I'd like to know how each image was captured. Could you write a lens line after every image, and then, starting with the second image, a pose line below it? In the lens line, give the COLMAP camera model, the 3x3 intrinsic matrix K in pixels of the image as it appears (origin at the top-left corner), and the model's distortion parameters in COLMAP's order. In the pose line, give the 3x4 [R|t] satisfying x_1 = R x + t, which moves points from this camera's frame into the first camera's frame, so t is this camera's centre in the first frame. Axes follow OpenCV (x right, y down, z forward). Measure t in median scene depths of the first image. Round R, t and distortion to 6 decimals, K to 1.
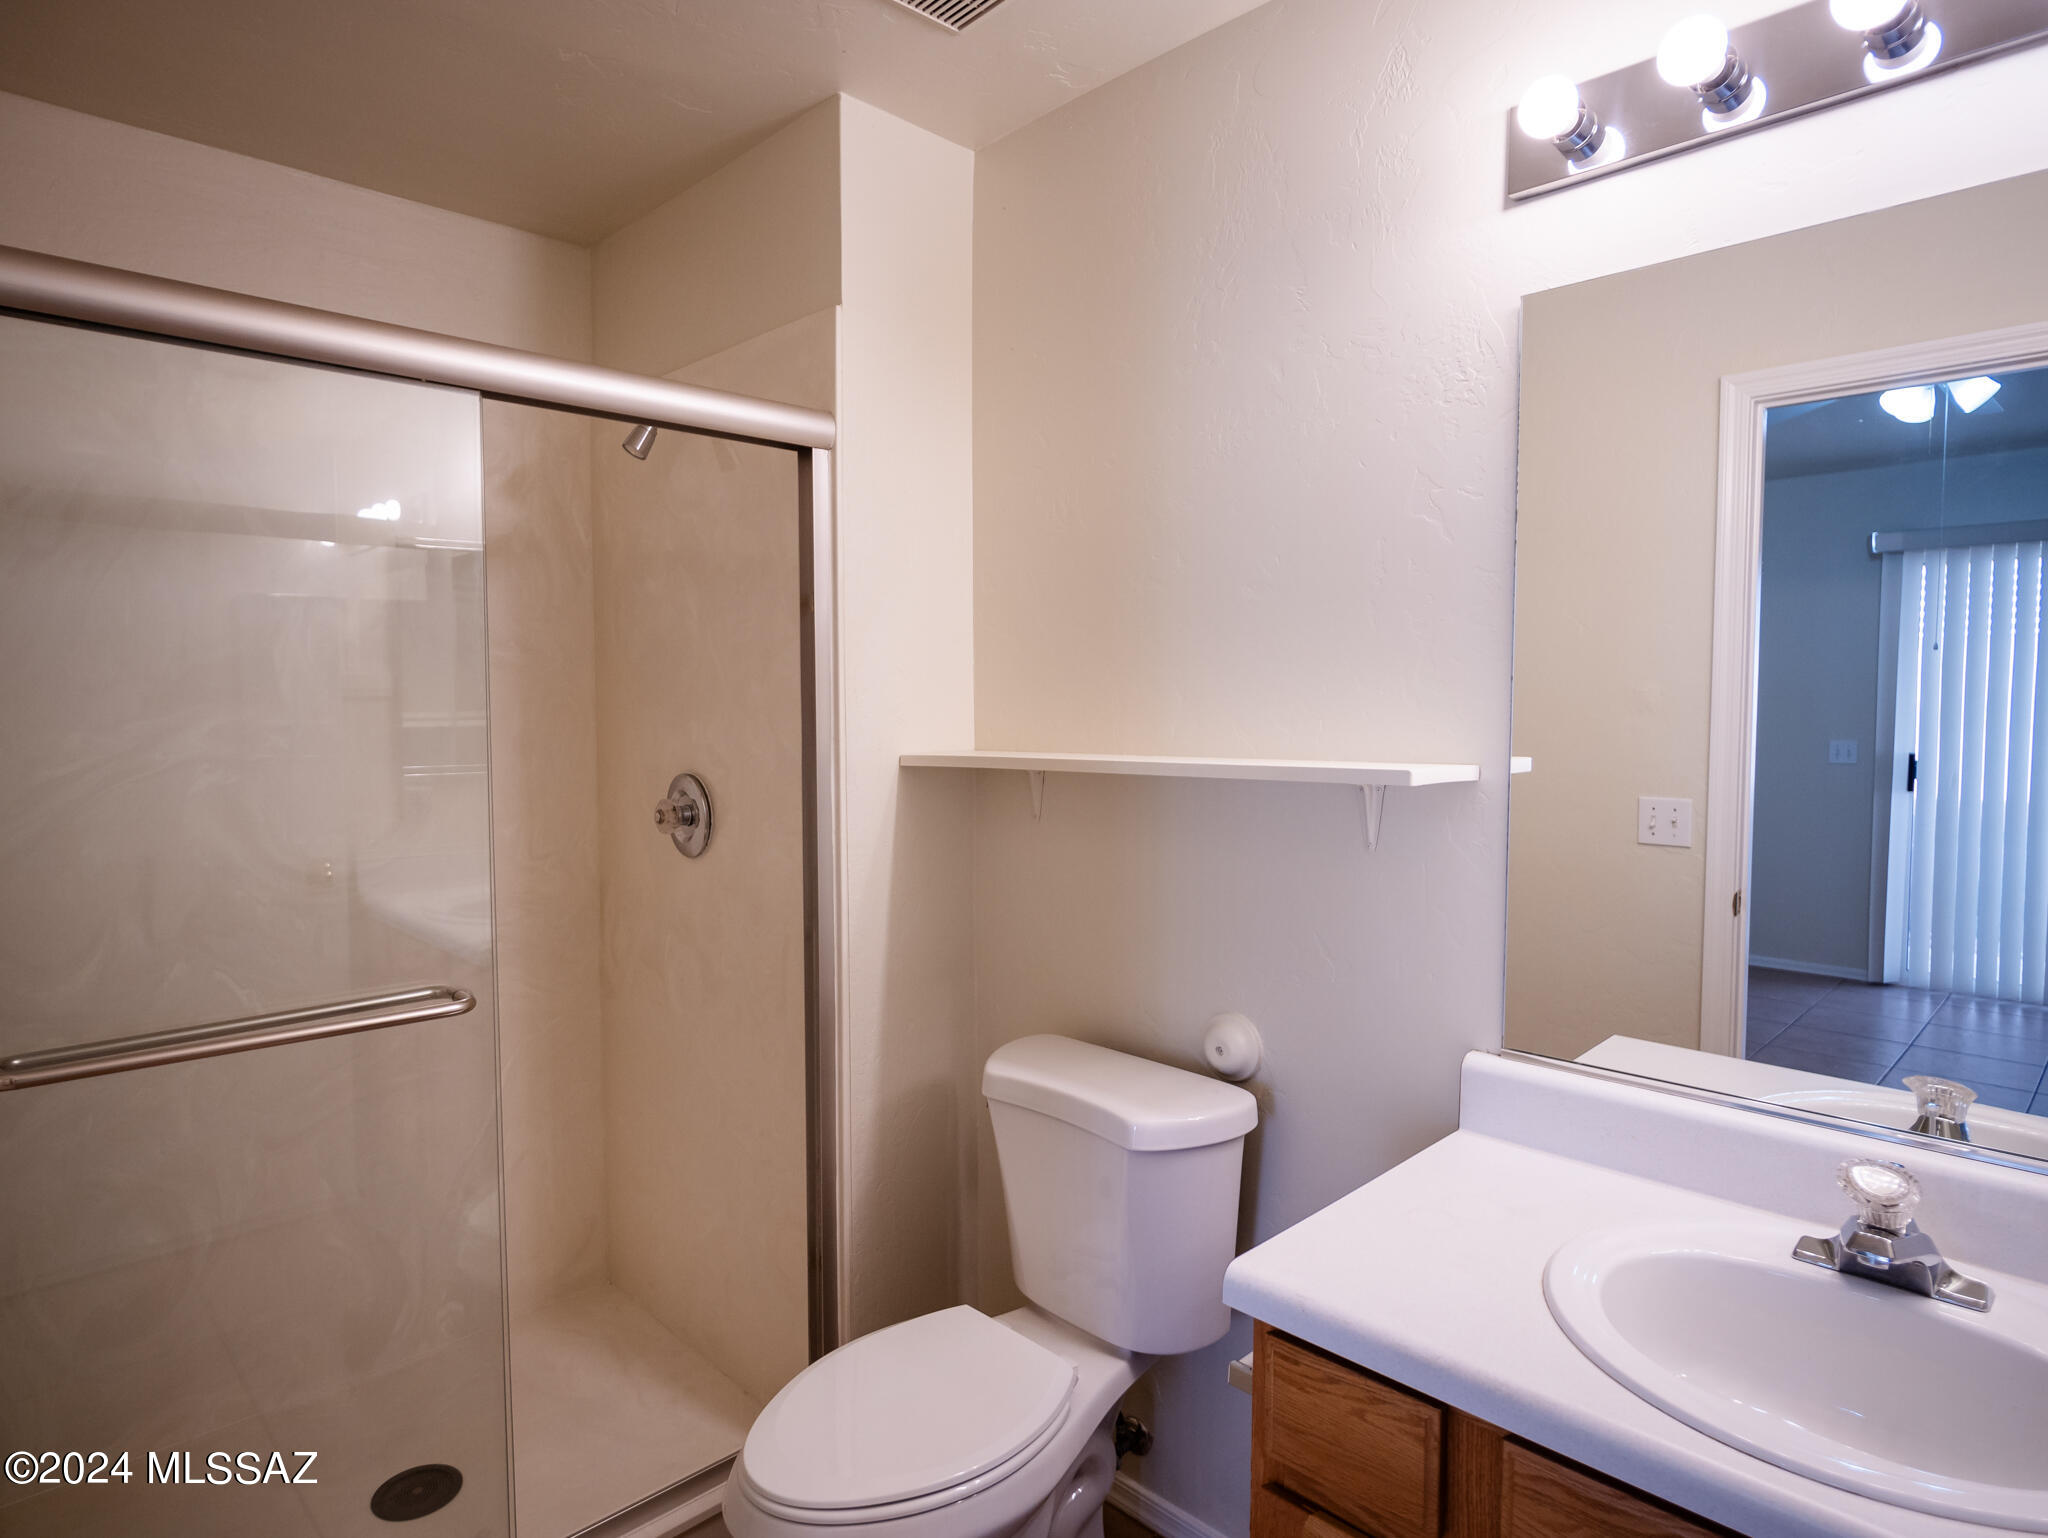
lens RADIAL K [[1172.3, 0, 1005.0], [0, 1172.3, 764.1], [0, 0, 1]] dist [-0.012970, -0.000457]
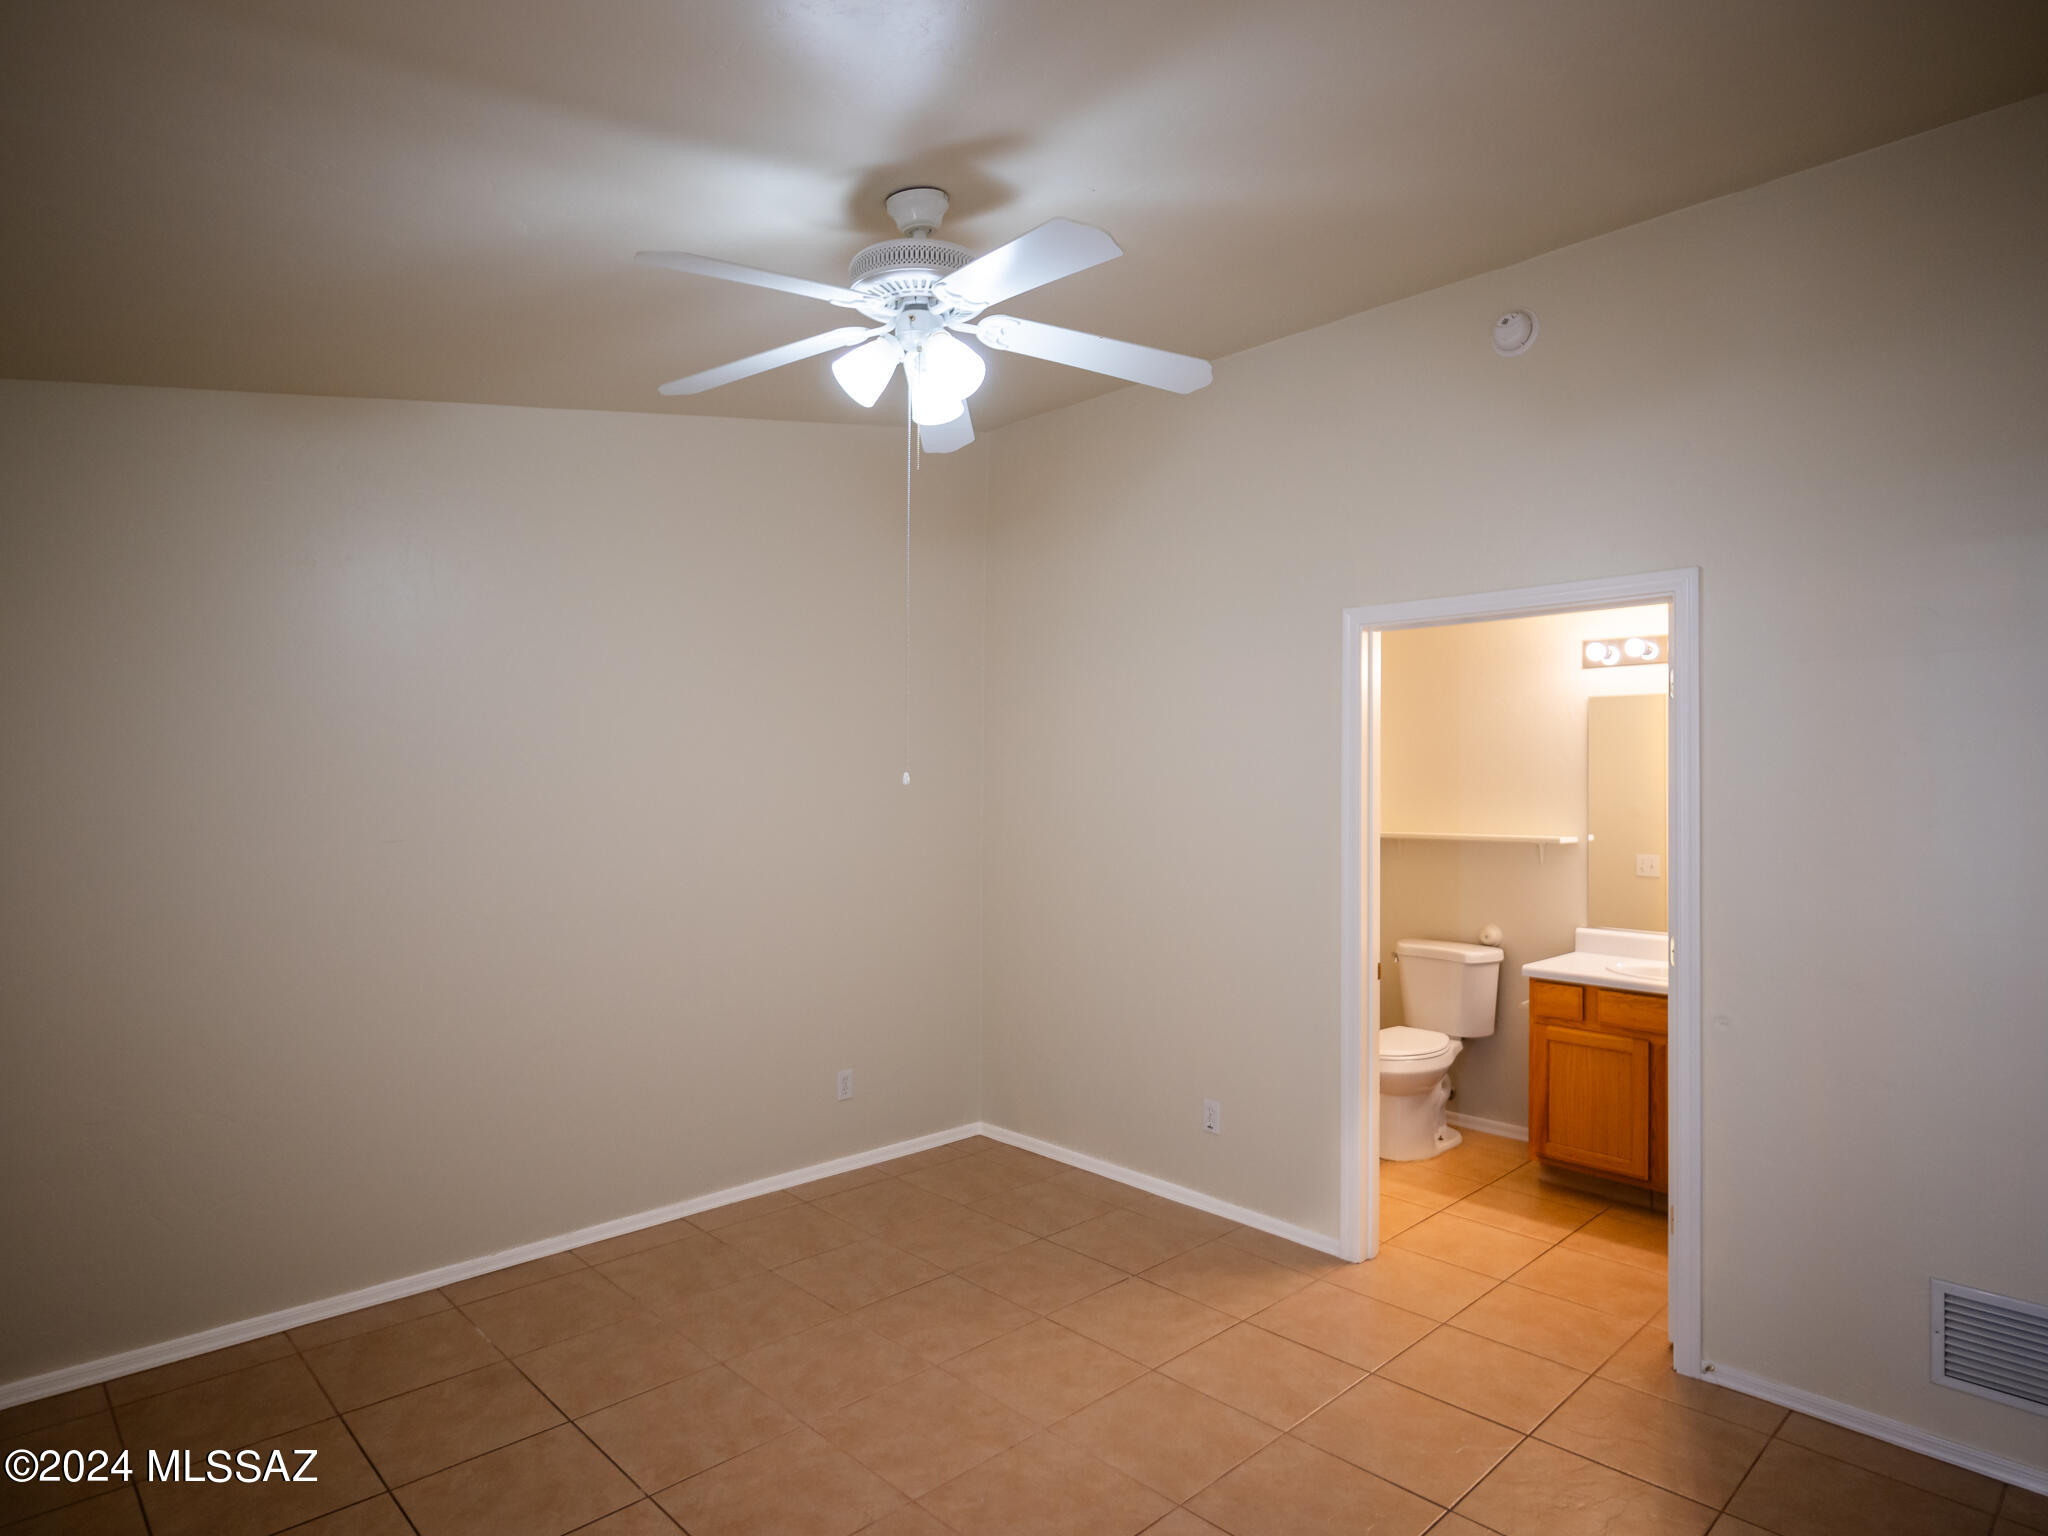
lens RADIAL K [[1172.3, 0, 1005.0], [0, 1172.3, 763.1], [0, 0, 1]] dist [-0.012970, -0.000457]
pose [[0.999897, 0.004902, -0.013511, -1.124000], [-0.005805, 0.997694, -0.067621, 0.022954], [0.013149, 0.067692, 0.997620, -2.232022]]
